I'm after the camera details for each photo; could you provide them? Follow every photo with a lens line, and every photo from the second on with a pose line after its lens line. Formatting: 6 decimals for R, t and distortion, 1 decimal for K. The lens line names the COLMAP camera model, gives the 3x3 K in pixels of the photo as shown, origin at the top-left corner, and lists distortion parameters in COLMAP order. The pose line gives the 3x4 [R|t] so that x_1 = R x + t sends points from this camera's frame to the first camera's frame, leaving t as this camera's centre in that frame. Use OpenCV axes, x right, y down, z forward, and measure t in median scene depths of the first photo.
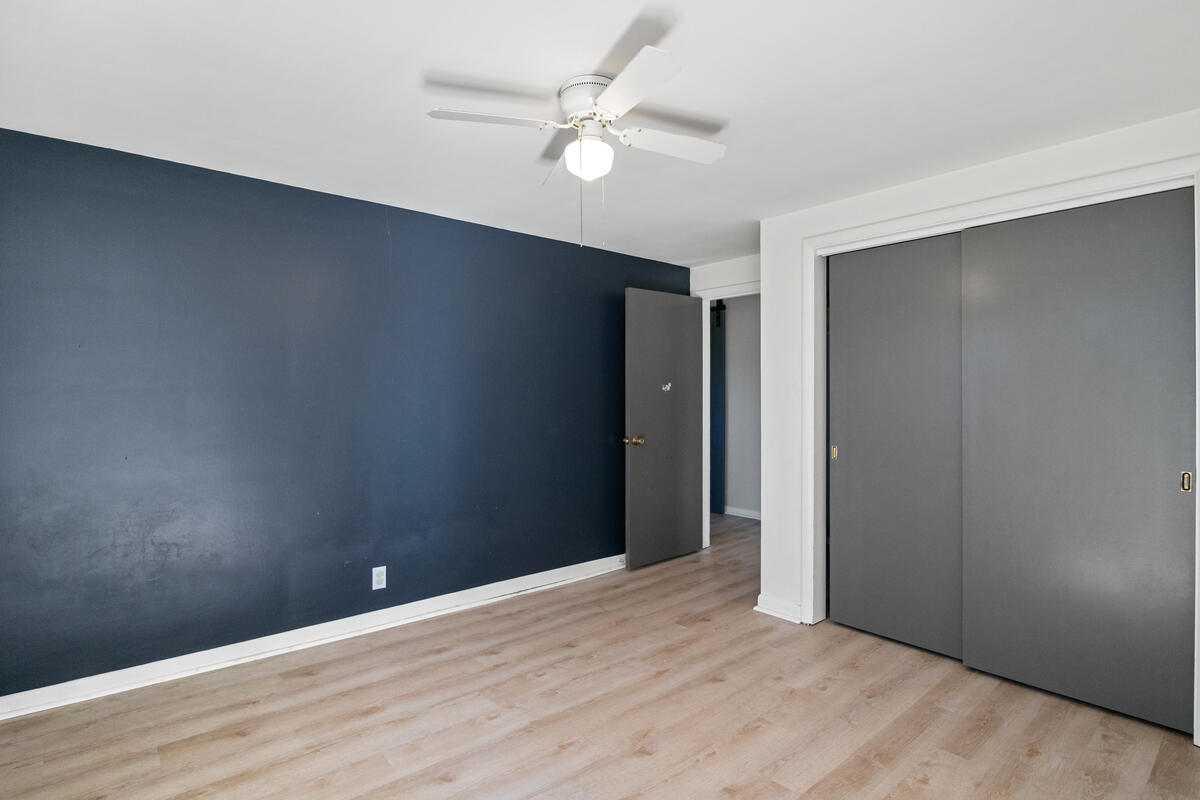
lens RADIAL K [[605.5, 0, 596.3], [0, 605.5, 399.0], [0, 0, 1]] dist [0.005112, 0.000834]
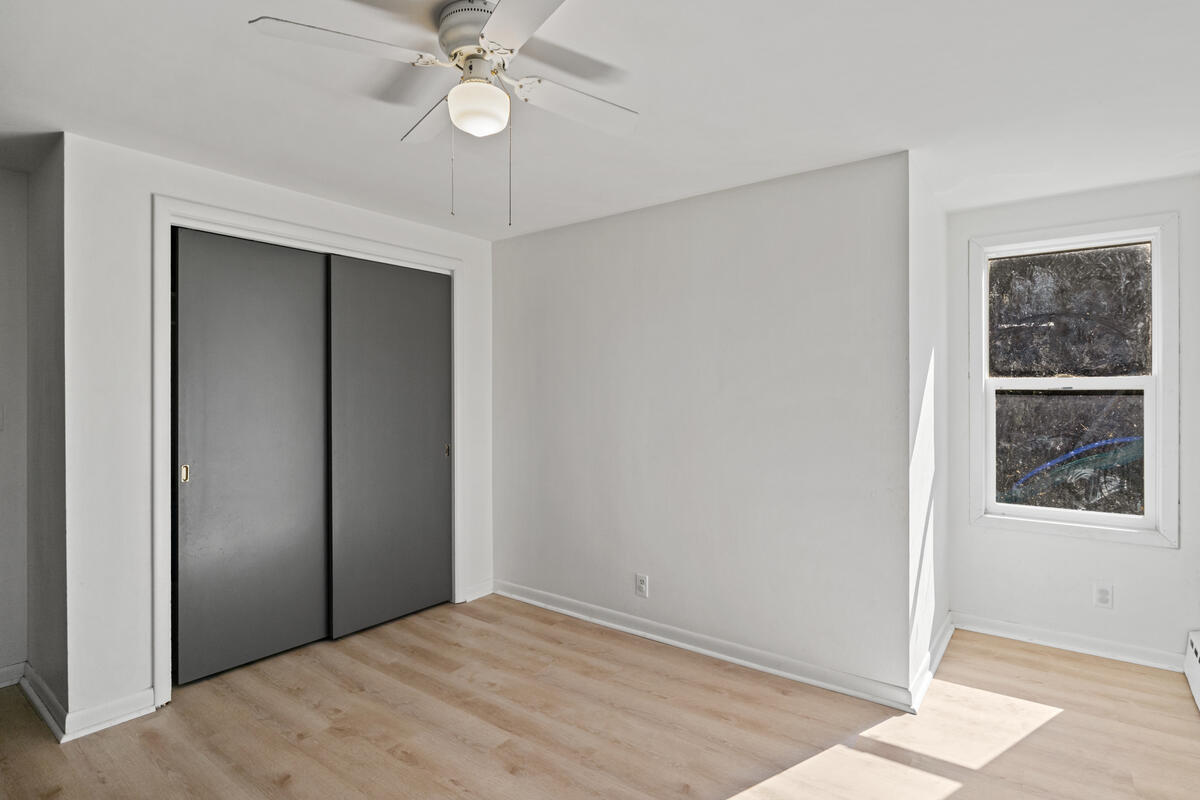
lens RADIAL K [[605.5, 0, 596.7], [0, 605.5, 394.1], [0, 0, 1]] dist [0.005112, 0.000834]
pose [[-0.183046, -0.002686, 0.983101, -0.644167], [0.014761, 0.999876, 0.005480, -0.018510], [-0.982994, 0.015514, -0.182984, 0.778703]]
